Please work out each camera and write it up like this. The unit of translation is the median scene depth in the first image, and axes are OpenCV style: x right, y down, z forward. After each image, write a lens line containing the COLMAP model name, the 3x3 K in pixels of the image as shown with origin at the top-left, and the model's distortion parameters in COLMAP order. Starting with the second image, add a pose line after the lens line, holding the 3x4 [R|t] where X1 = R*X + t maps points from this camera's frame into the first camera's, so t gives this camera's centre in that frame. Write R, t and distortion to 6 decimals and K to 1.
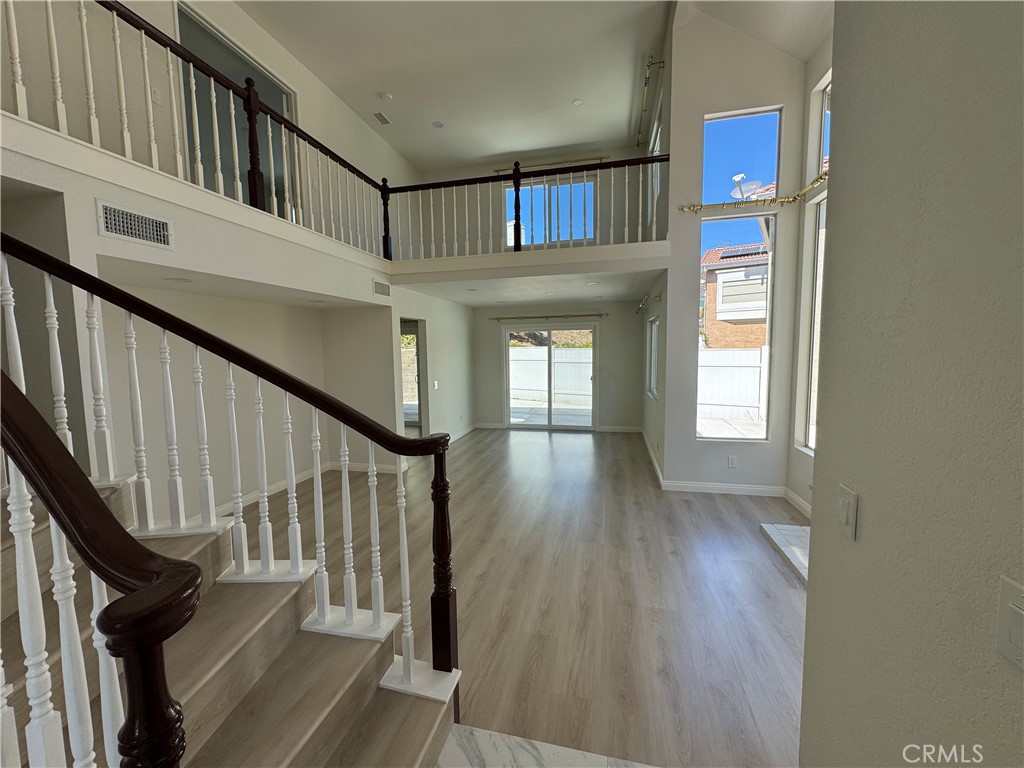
lens RADIAL K [[410.3, 0, 512.2], [0, 410.3, 382.3], [0, 0, 1]] dist [-0.002891, 0.000223]
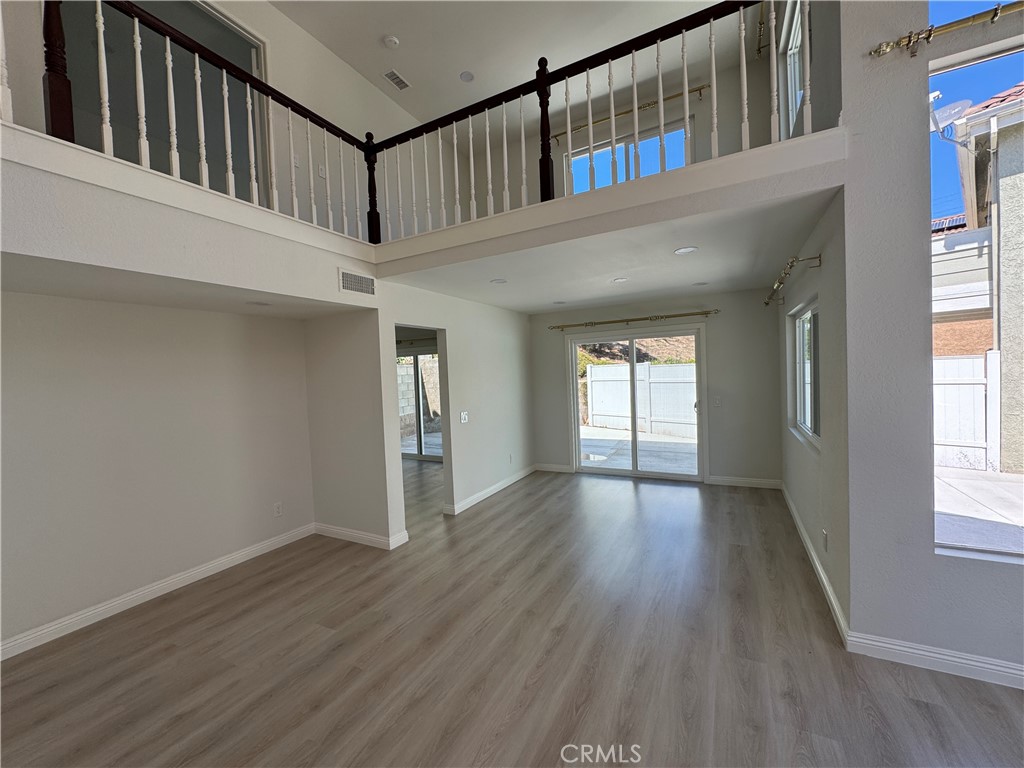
lens RADIAL K [[410.3, 0, 512.2], [0, 410.3, 382.3], [0, 0, 1]] dist [-0.002891, 0.000223]
pose [[0.968454, -0.017618, -0.248567, 0.093375], [0.004913, 0.998654, -0.051641, -0.020260], [0.249142, 0.048790, 0.967237, 0.355078]]
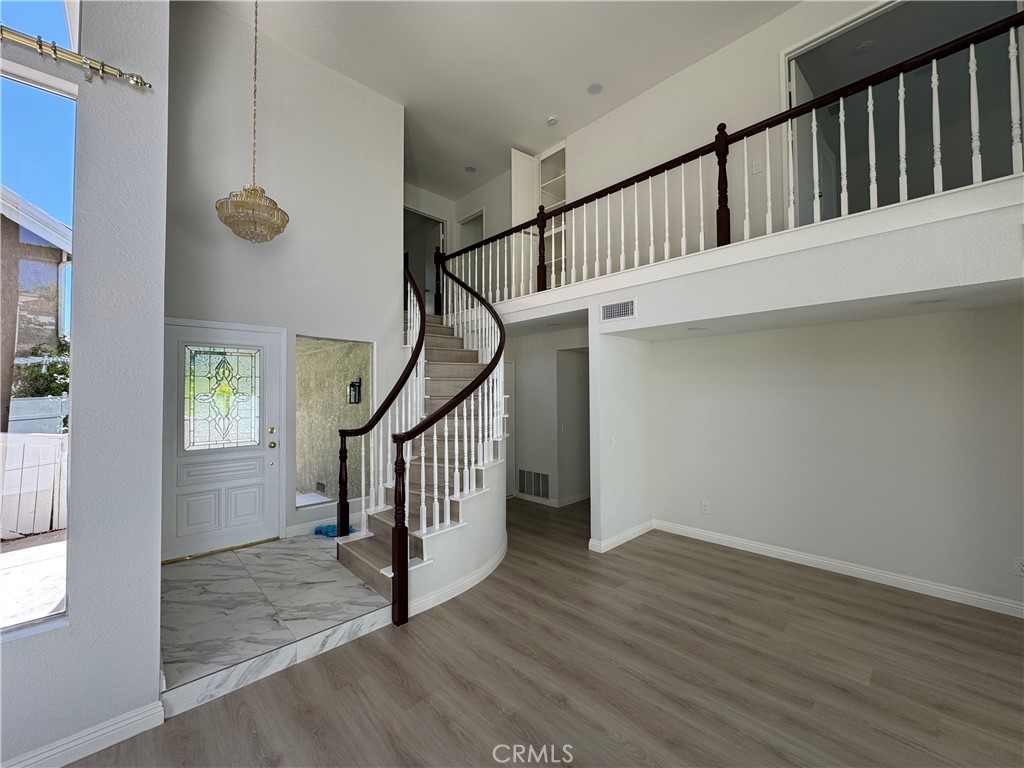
lens RADIAL K [[410.3, 0, 512.2], [0, 410.3, 382.3], [0, 0, 1]] dist [-0.002891, 0.000223]
pose [[-0.541129, -0.003289, -0.840933, 0.298857], [-0.053970, 0.998067, 0.030825, -0.051781], [0.839206, 0.062065, -0.540260, 0.662445]]
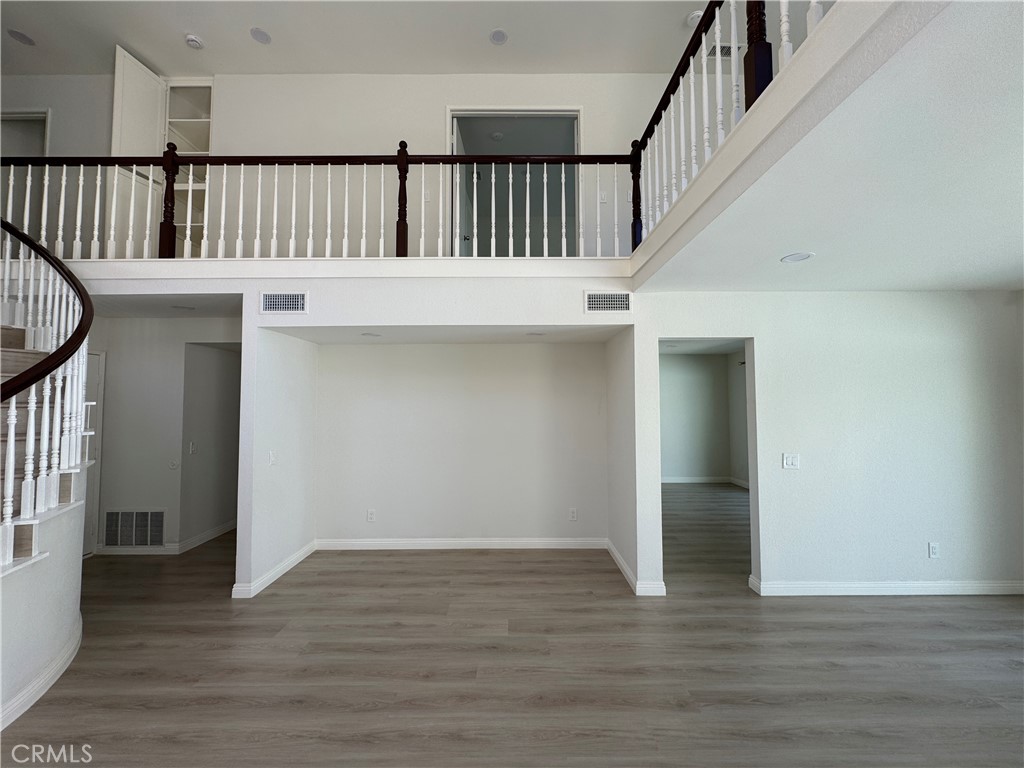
lens RADIAL K [[410.3, 0, 512.2], [0, 410.3, 382.3], [0, 0, 1]] dist [-0.002891, 0.000223]
pose [[0.232698, -0.029925, -0.972089, 0.266471], [-0.080188, 0.995533, -0.049842, -0.043179], [0.969238, 0.089548, 0.229259, 0.622832]]
